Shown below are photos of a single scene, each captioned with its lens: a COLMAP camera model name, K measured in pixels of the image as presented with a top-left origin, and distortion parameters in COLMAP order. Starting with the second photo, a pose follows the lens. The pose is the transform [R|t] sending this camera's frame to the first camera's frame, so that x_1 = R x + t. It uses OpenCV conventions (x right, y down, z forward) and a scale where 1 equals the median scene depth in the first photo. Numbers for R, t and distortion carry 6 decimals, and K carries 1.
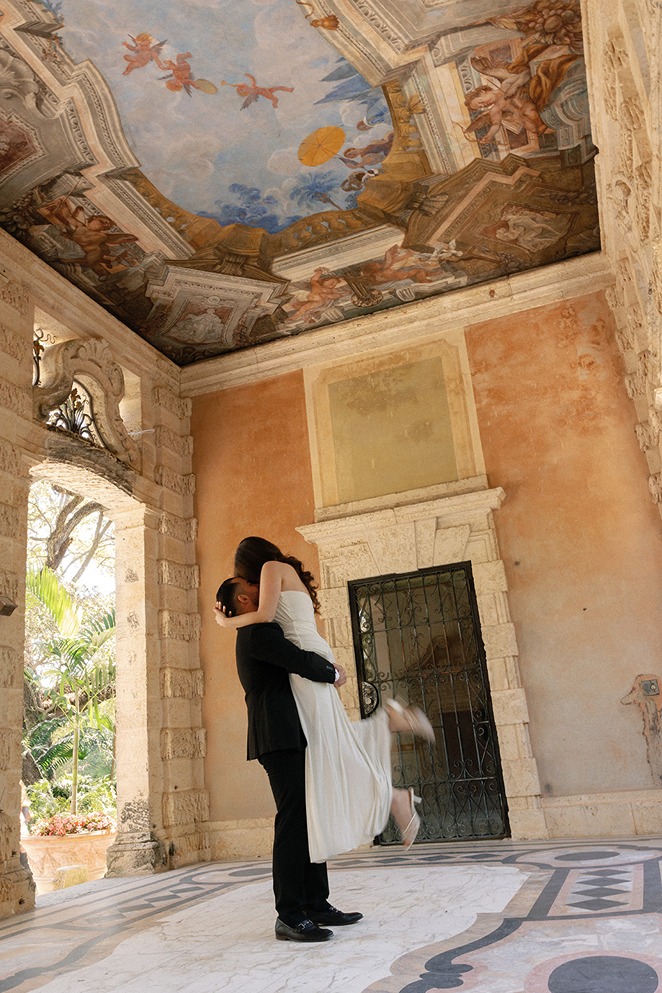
lens RADIAL K [[820.3, 0, 360.8], [0, 820.3, 496.0], [0, 0, 1]] dist [0.003316, 0.002534]
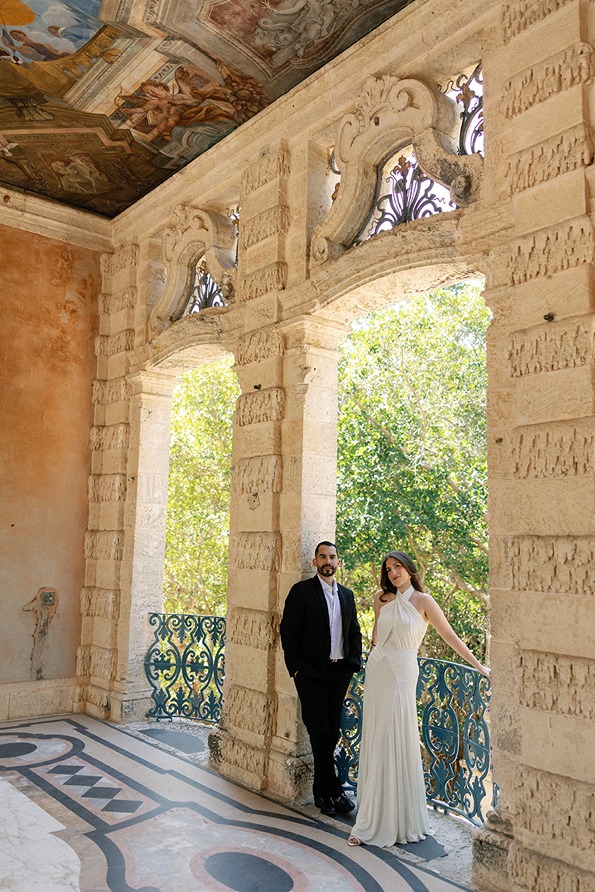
lens RADIAL K [[736.9, 0, 324.3], [0, 736.9, 445.5], [0, 0, 1]] dist [0.003316, 0.002534]
pose [[0.469351, 0.217804, 0.855729, -0.453336], [-0.341835, 0.938356, -0.051345, -0.063904], [-0.814162, -0.268419, 0.514871, 0.177640]]
